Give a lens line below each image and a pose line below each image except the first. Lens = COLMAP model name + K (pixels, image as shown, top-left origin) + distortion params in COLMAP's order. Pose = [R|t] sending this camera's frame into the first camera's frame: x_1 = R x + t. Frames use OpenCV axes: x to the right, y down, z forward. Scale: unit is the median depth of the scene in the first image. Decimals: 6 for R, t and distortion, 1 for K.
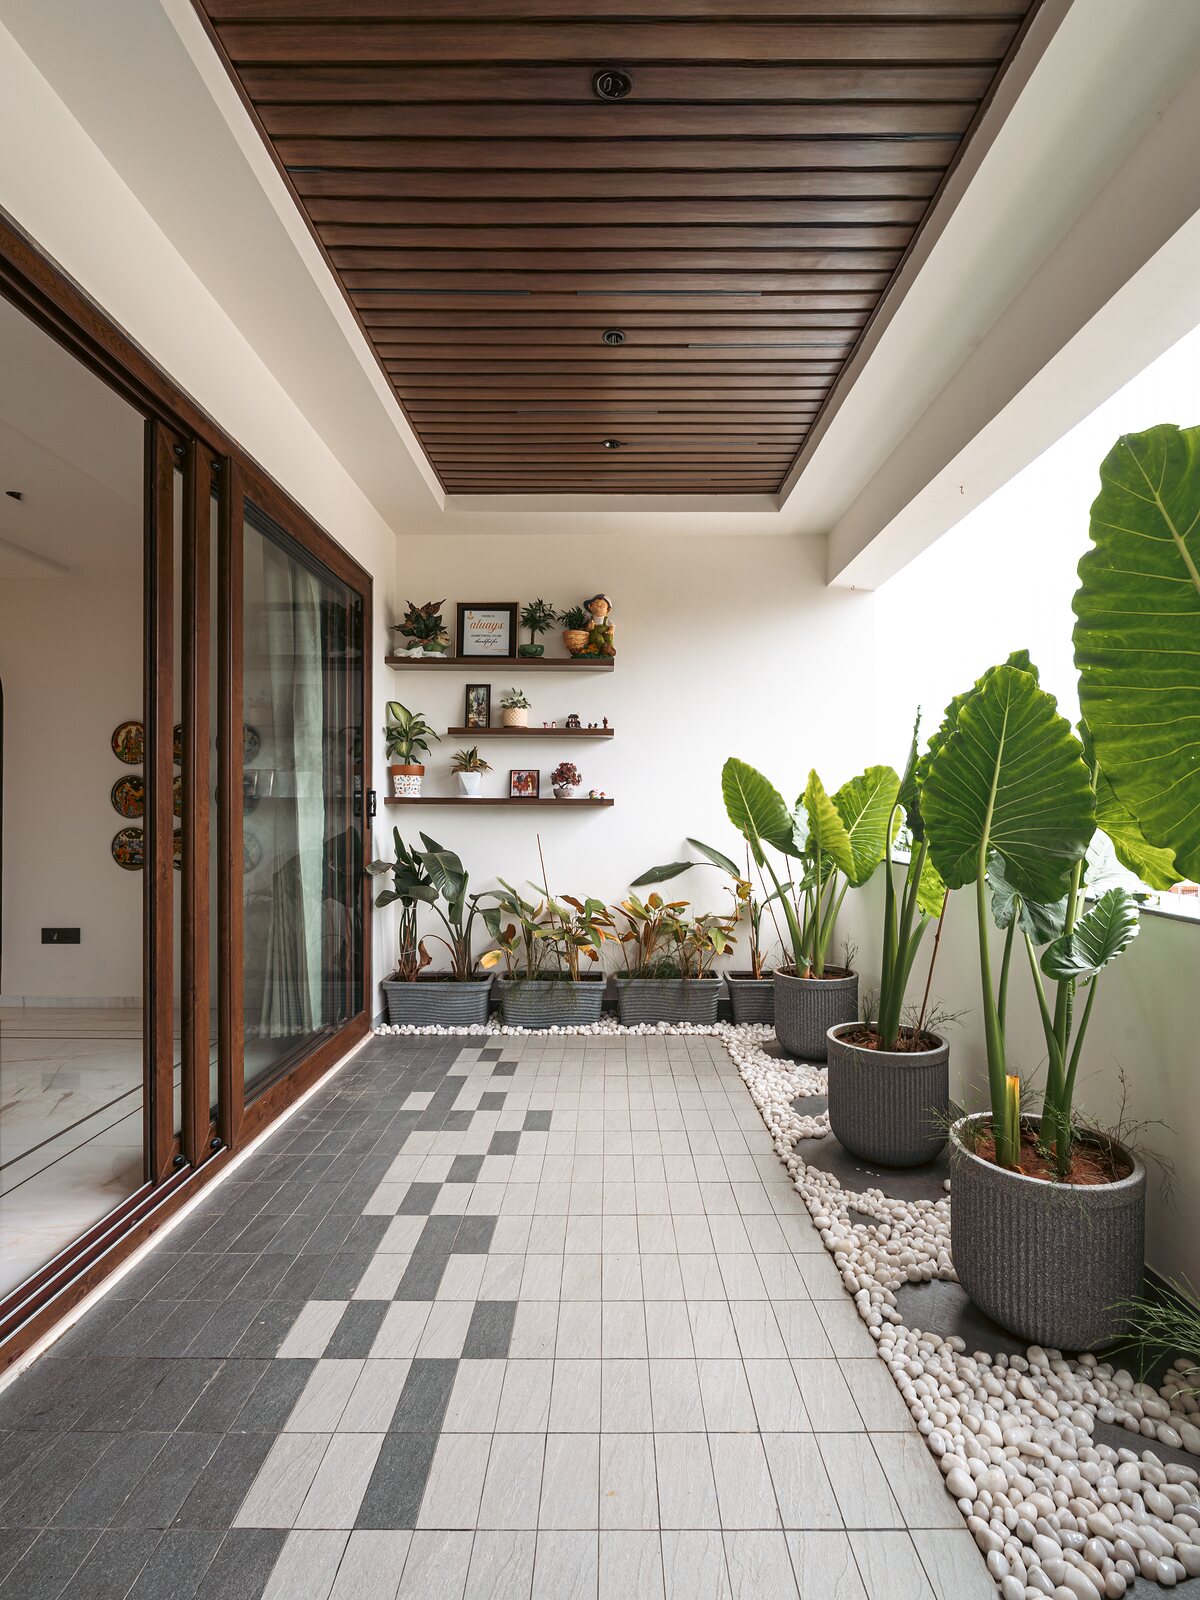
lens RADIAL K [[787.3, 0, 600.9], [0, 787.3, 805.9], [0, 0, 1]] dist [-0.001848, -0.000155]
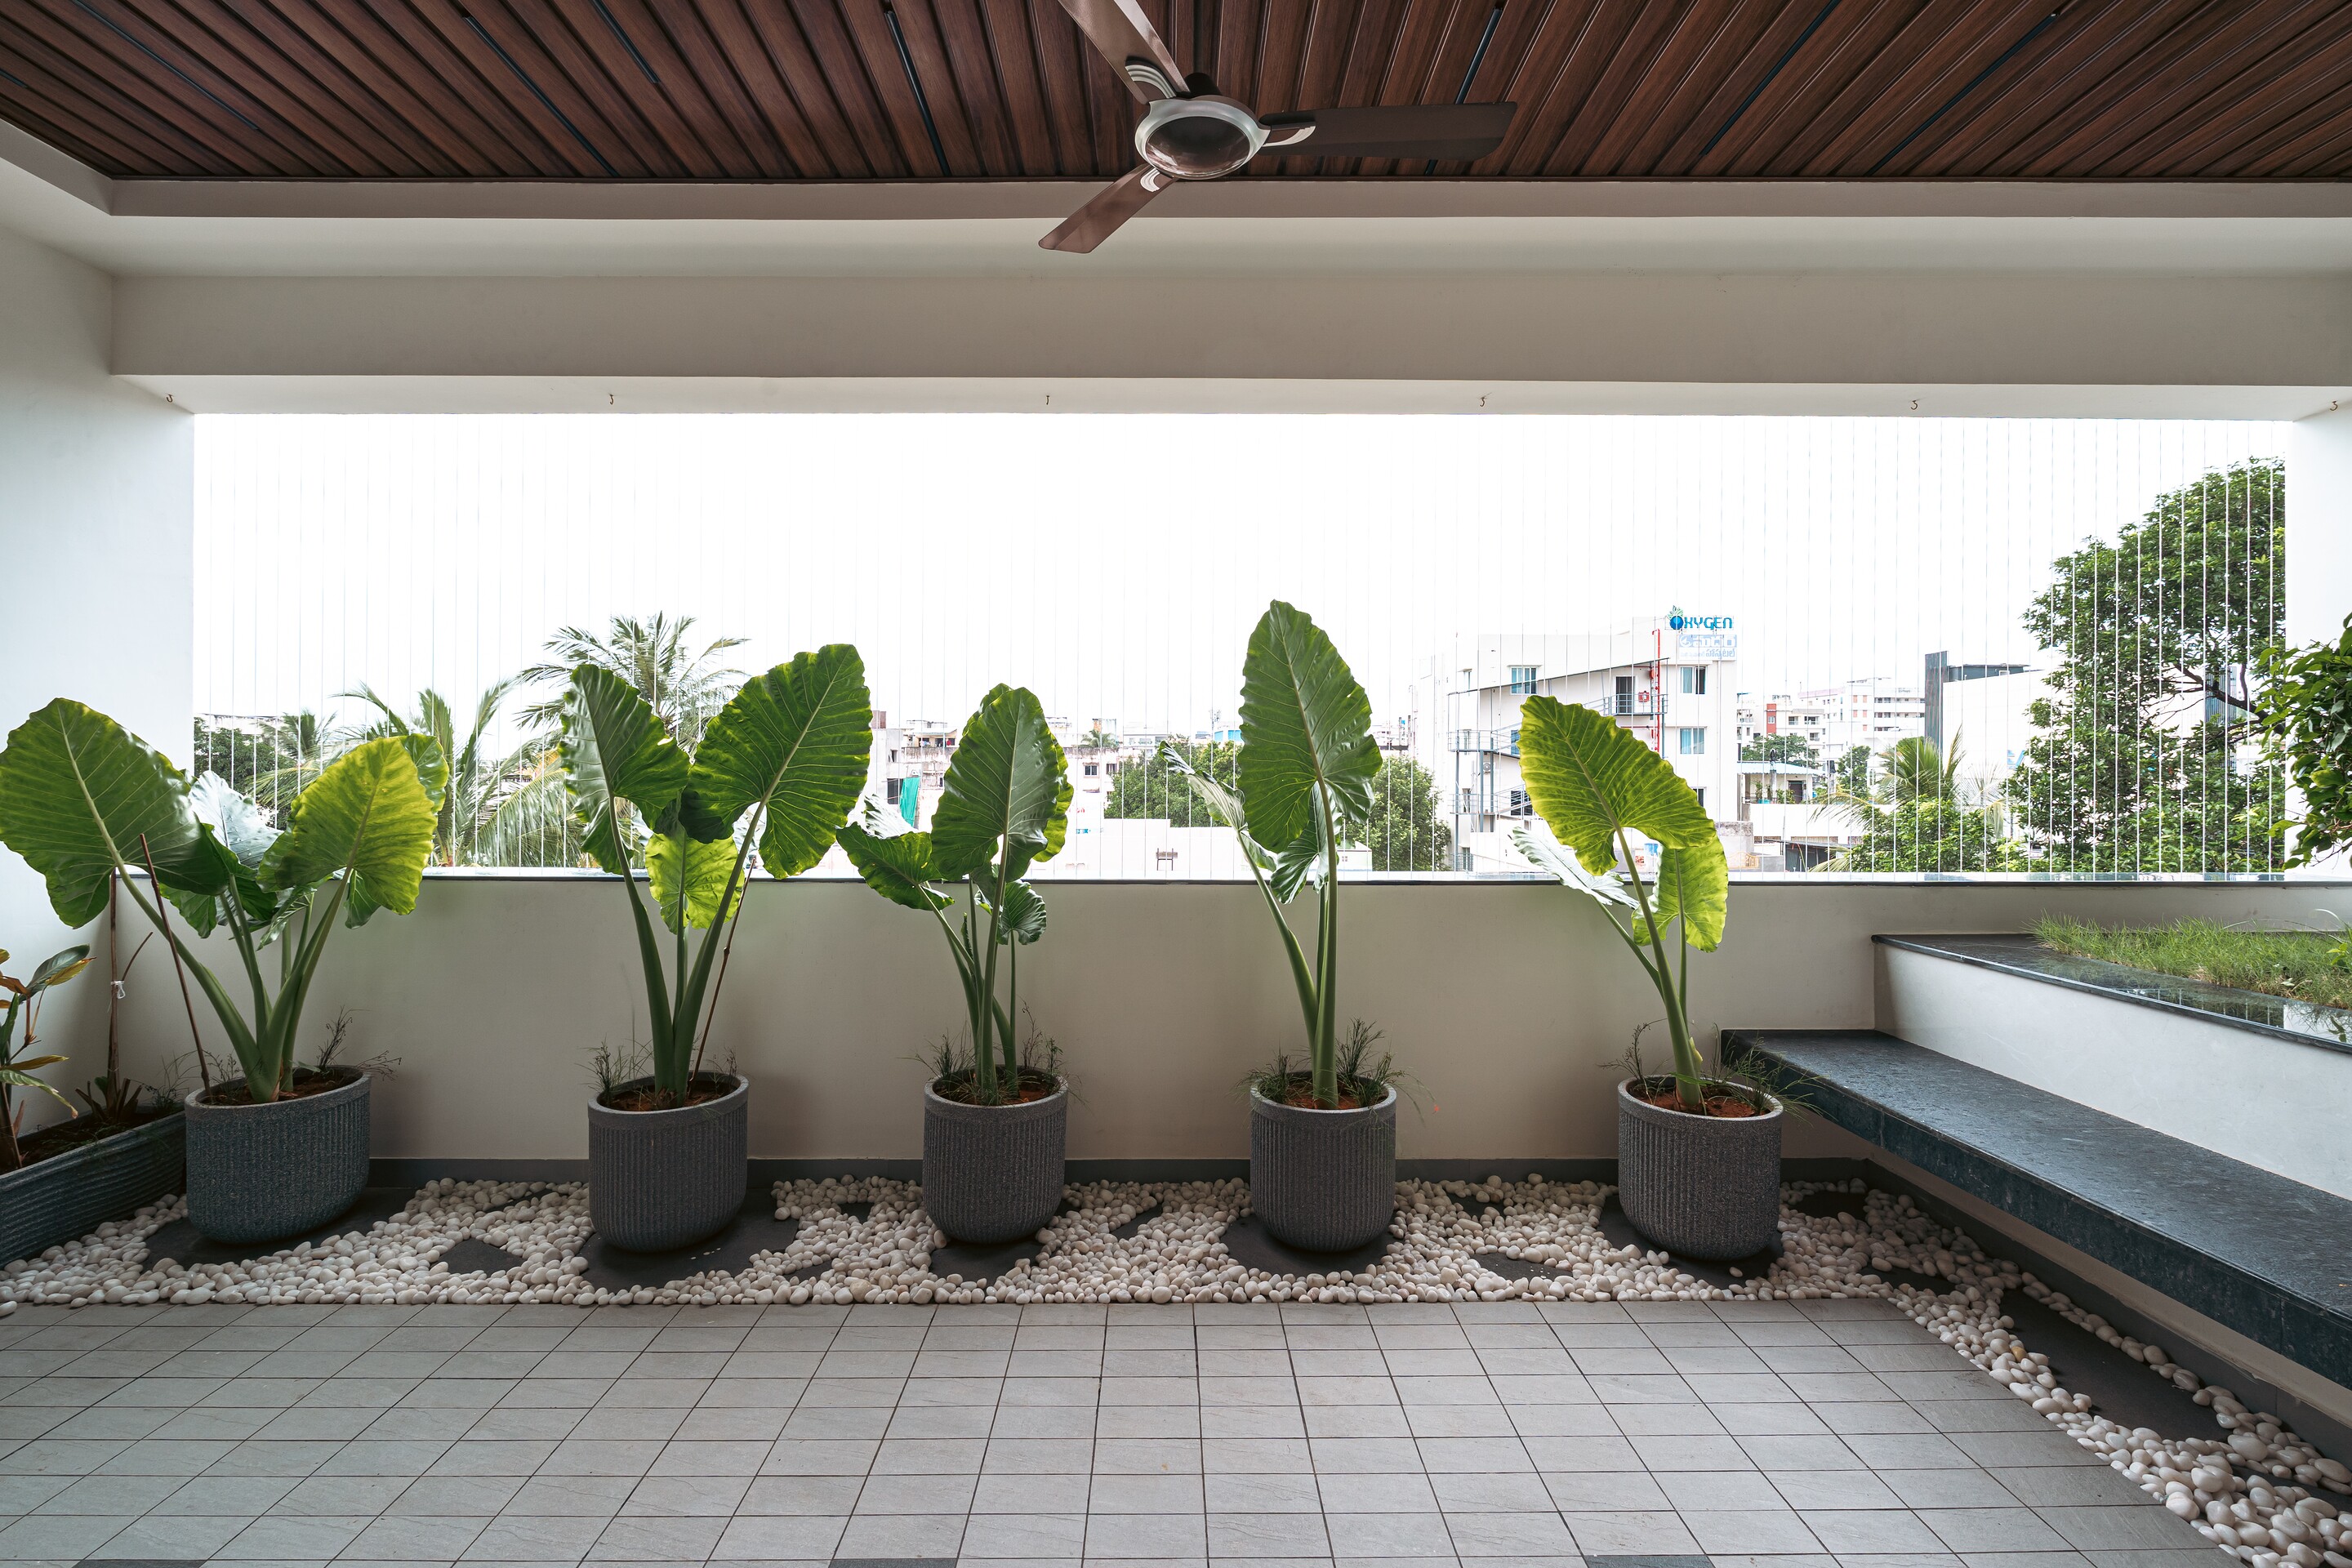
lens RADIAL K [[1013.3, 0, 1177.1], [0, 1013.3, 780.1], [0, 0, 1]] dist [-0.000277, 0.000015]
pose [[-0.009059, -0.003841, 0.999952, -0.992137], [-0.005700, 0.999977, 0.003789, -0.039850], [-0.999943, -0.005665, -0.009080, 0.742711]]
